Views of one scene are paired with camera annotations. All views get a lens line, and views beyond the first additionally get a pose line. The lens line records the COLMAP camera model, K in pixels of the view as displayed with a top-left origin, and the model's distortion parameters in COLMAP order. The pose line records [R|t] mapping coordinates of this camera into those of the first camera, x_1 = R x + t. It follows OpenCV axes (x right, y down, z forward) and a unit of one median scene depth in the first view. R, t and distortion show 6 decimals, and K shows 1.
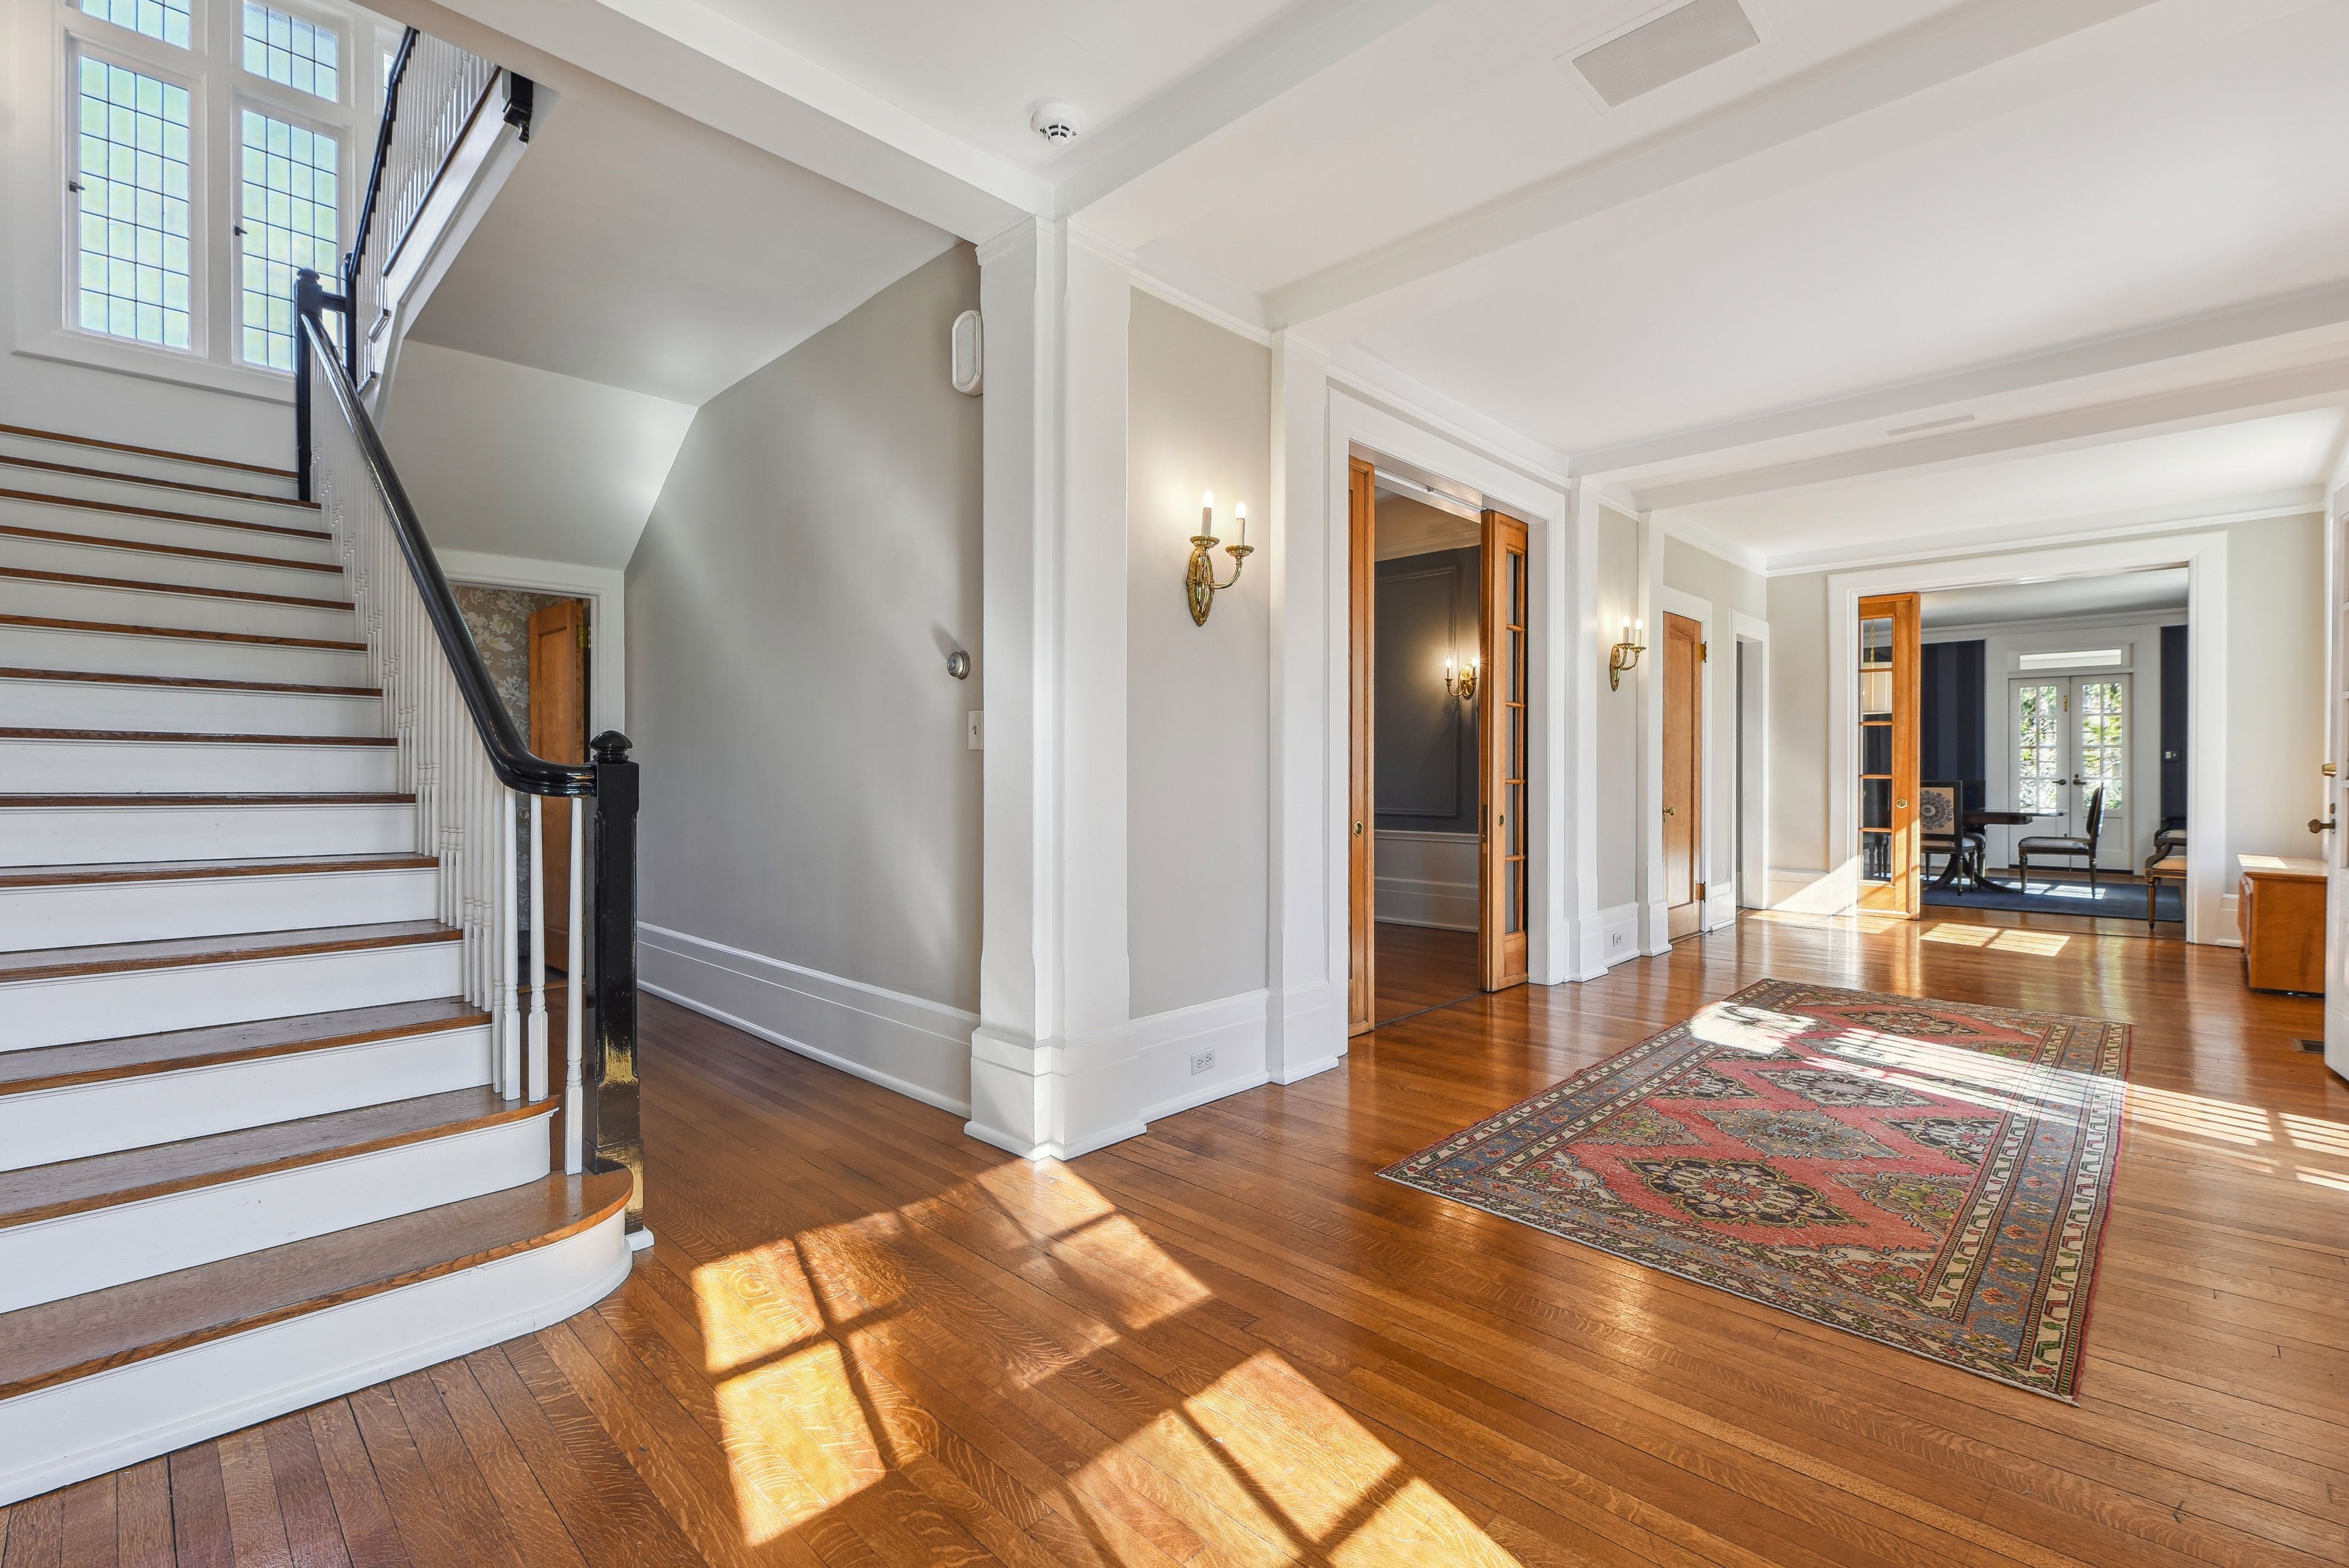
lens RADIAL K [[1034.6, 0, 1179.8], [0, 1034.6, 776.9], [0, 0, 1]] dist [-0.002731, -0.000327]
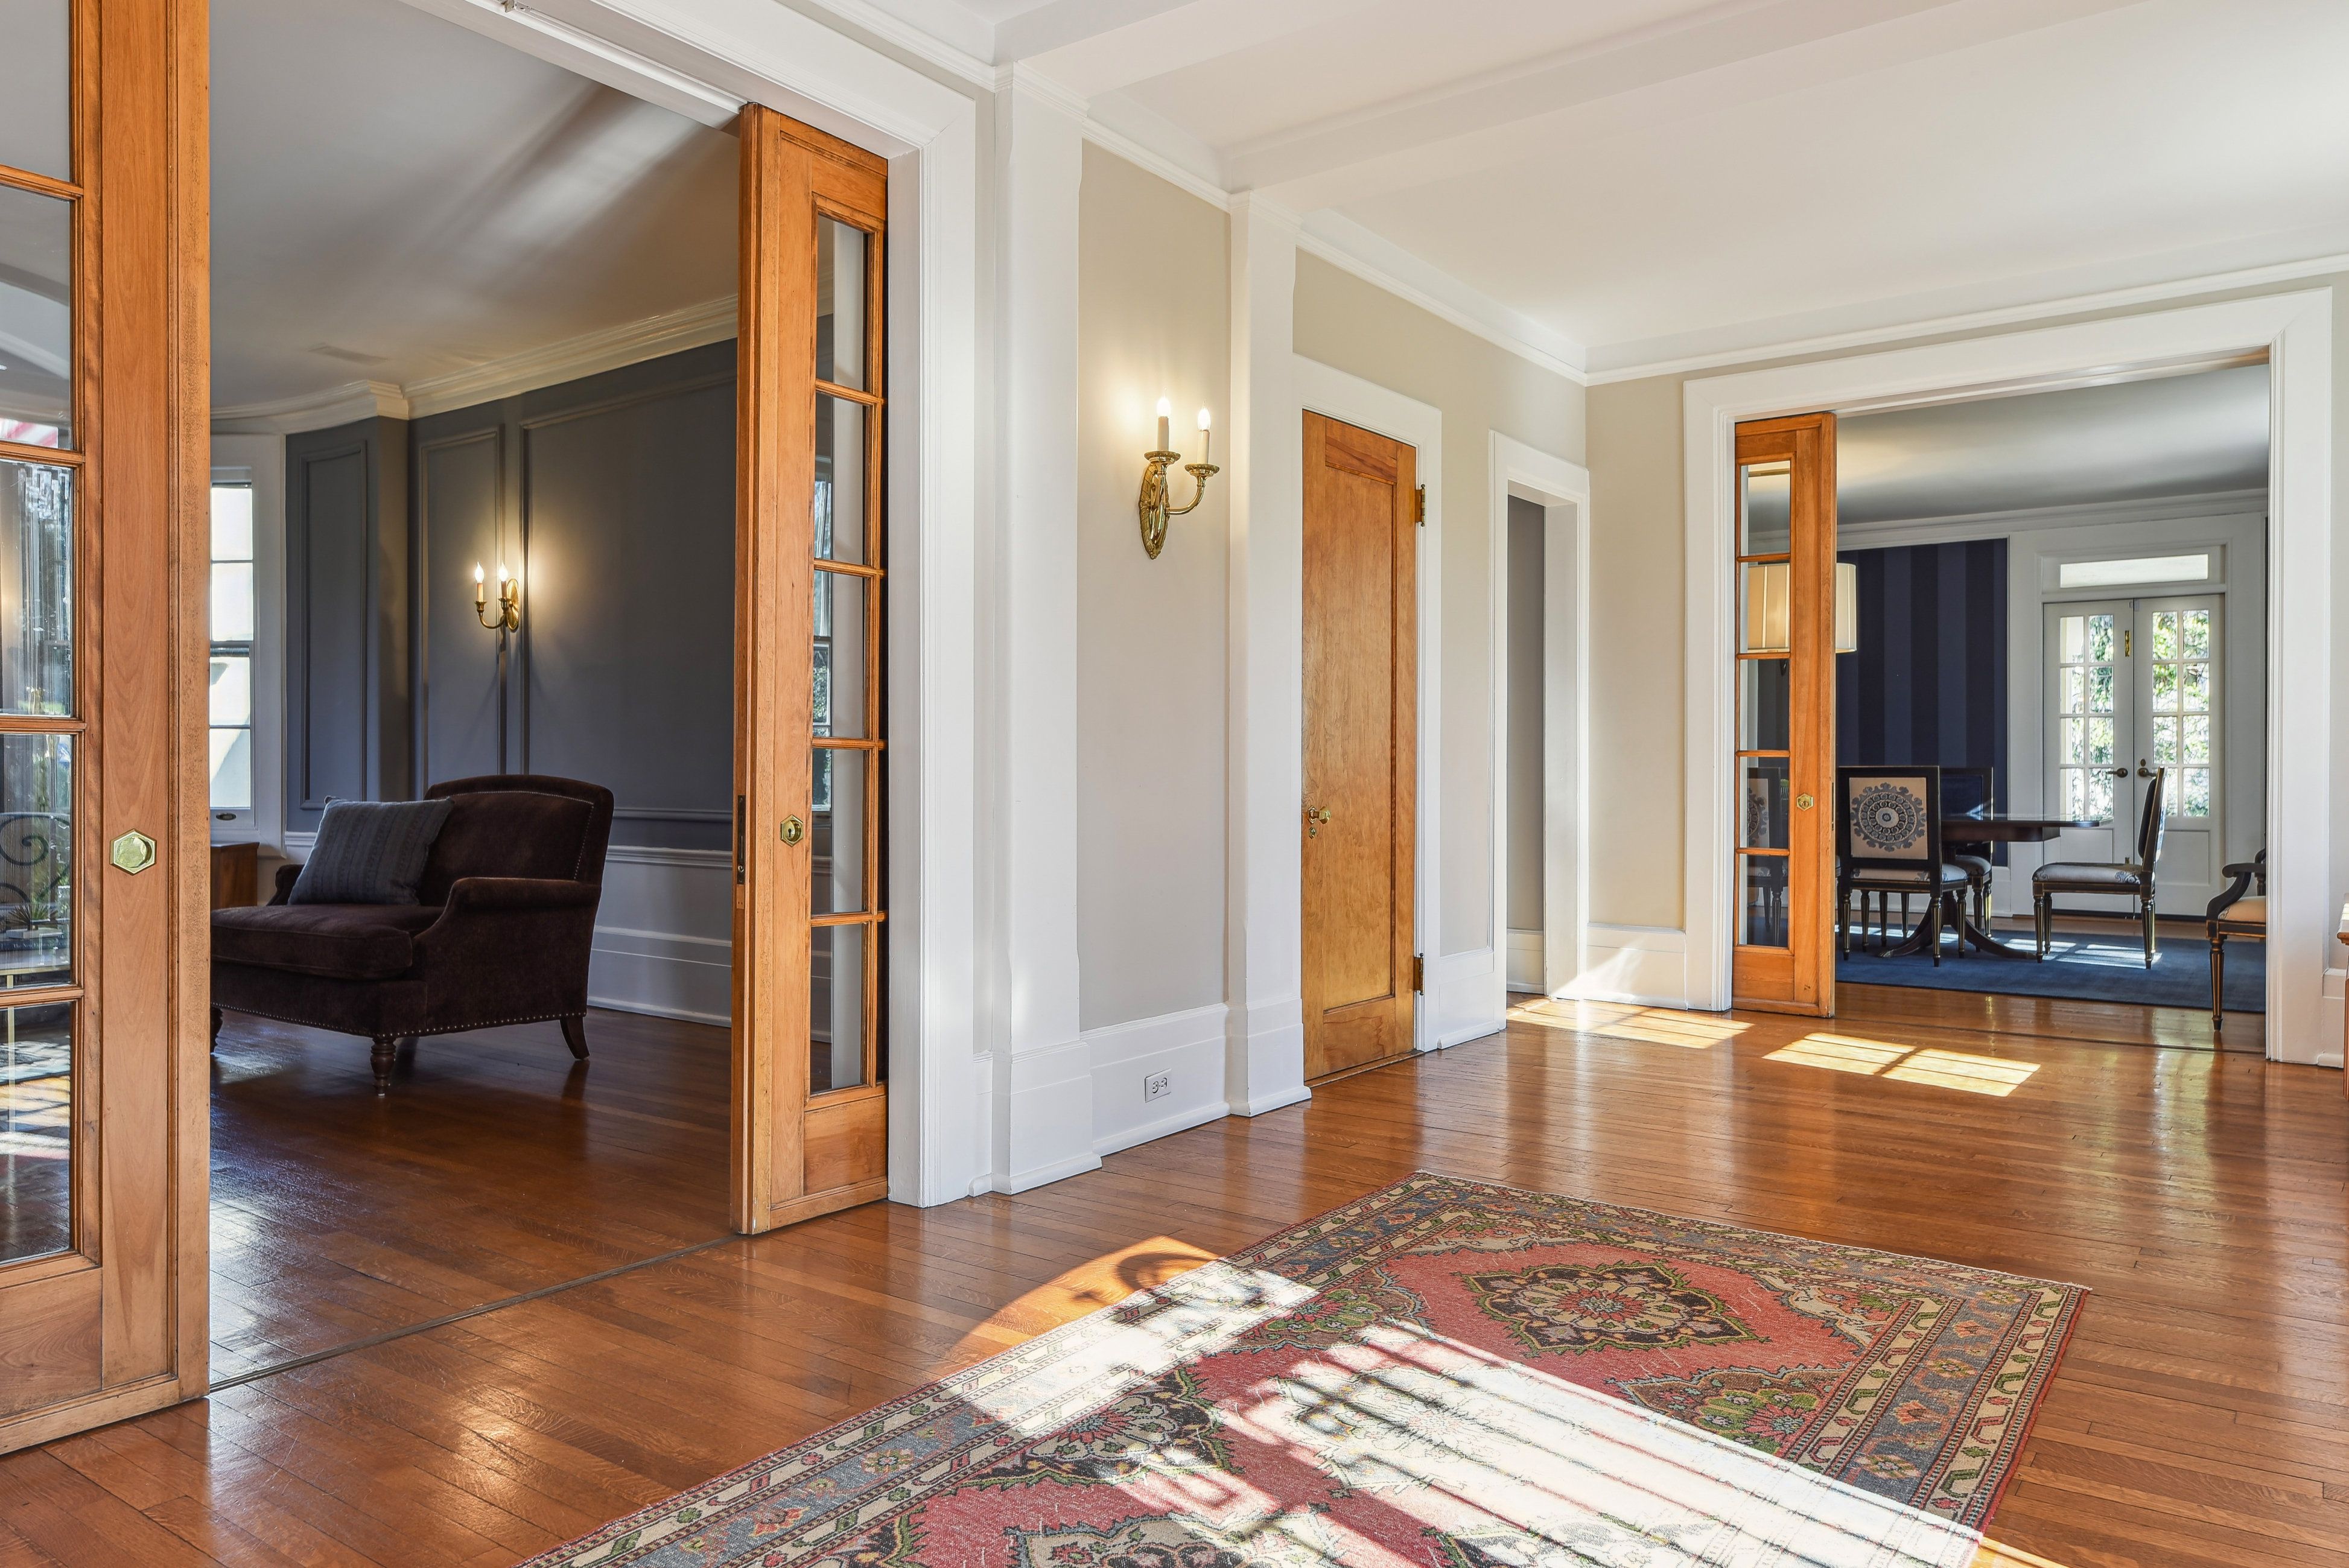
lens RADIAL K [[1561.1, 0, 1174.5], [0, 1561.1, 784.0], [0, 0, 1]] dist [-0.000013, 0.001336]
pose [[0.991646, 0.000326, 0.128987, 0.258561], [-0.000873, 0.999991, 0.004186, 0.012582], [-0.128984, -0.004263, 0.991637, 0.224244]]
